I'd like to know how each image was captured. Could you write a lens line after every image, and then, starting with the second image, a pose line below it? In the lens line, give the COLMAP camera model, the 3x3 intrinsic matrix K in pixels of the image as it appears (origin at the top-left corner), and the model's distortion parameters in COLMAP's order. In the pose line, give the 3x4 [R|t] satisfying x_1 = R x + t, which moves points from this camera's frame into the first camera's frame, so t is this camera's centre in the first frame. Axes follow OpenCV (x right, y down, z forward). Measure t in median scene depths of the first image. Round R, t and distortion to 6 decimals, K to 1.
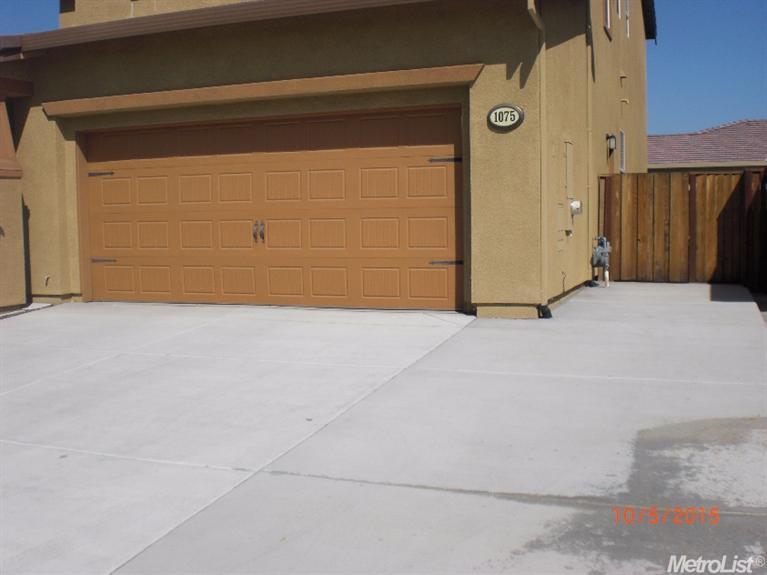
lens RADIAL K [[952.2, 0, 383.5], [0, 952.2, 287.5], [0, 0, 1]] dist [-0.008466, -0.503235]
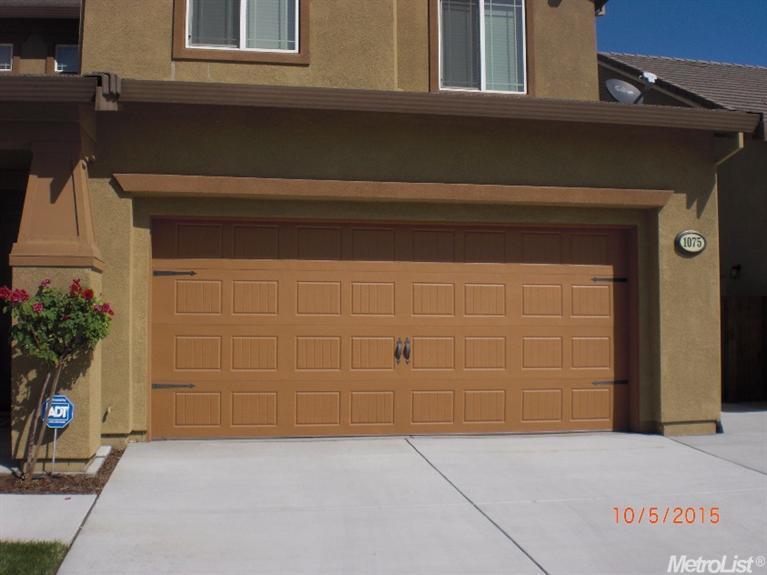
lens RADIAL K [[952.2, 0, 383.5], [0, 952.2, 287.5], [0, 0, 1]] dist [-0.008466, -0.503235]
pose [[0.827294, 0.044976, 0.559966, -0.637421], [0.027164, 0.992421, -0.119842, -0.011704], [-0.561112, 0.114355, 0.819803, 0.289774]]
